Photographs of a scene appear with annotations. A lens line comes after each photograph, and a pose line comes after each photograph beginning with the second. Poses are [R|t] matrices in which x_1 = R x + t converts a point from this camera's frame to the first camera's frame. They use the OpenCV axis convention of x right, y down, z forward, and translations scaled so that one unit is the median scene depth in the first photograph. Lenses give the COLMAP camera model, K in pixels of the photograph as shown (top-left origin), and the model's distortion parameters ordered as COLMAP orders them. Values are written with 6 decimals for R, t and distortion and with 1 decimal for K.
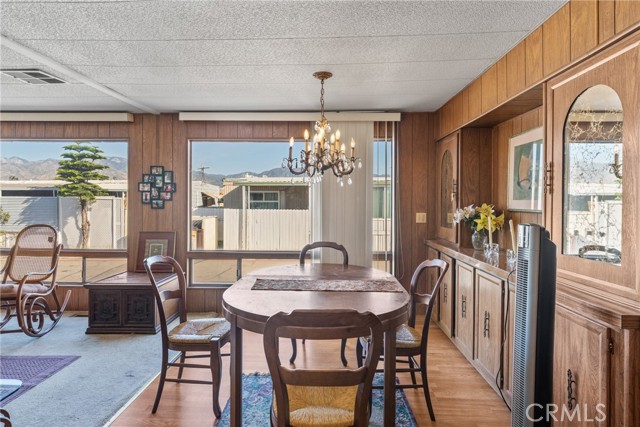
lens RADIAL K [[352.6, 0, 320.1], [0, 352.6, 204.4], [0, 0, 1]] dist [-0.002102, -0.000773]
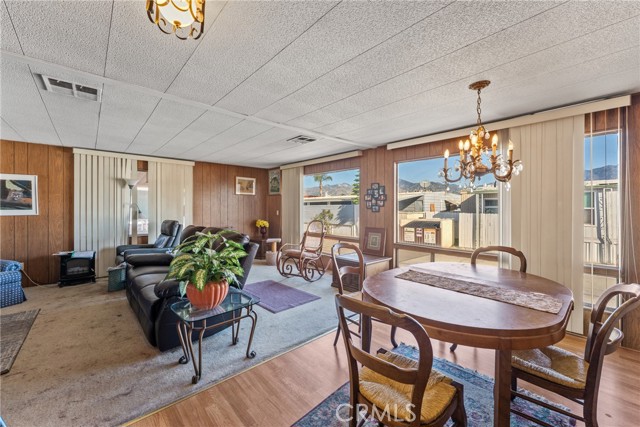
lens RADIAL K [[255.3, 0, 323.7], [0, 255.3, 208.2], [0, 0, 1]] dist [-0.001050, 0.000355]
pose [[0.697783, -0.001163, -0.716309, 0.153804], [-0.002253, 0.999990, -0.003819, 0.000358], [0.716306, 0.004279, 0.697773, 0.099434]]
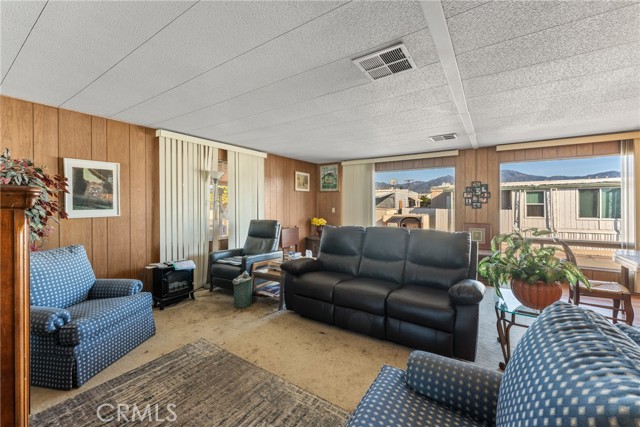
lens RADIAL K [[255.3, 0, 325.7], [0, 255.3, 206.1], [0, 0, 1]] dist [-0.001050, 0.000355]
pose [[0.853476, -0.003962, -0.521117, -0.445214], [0.004568, 0.999990, -0.000121, -0.001602], [0.521112, -0.002277, 0.853485, -0.331378]]
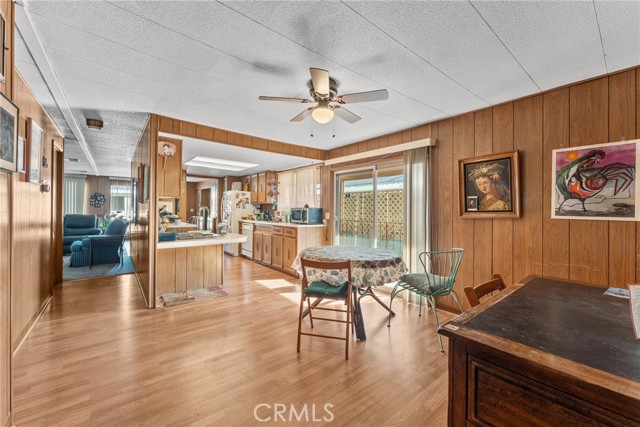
lens RADIAL K [[255.3, 0, 319.5], [0, 255.3, 208.8], [0, 0, 1]] dist [-0.001050, 0.000355]
pose [[0.761819, 0.003060, 0.647783, -0.432854], [-0.001198, 0.999994, -0.003316, 0.030291], [-0.647789, 0.001750, 0.761818, -1.902607]]
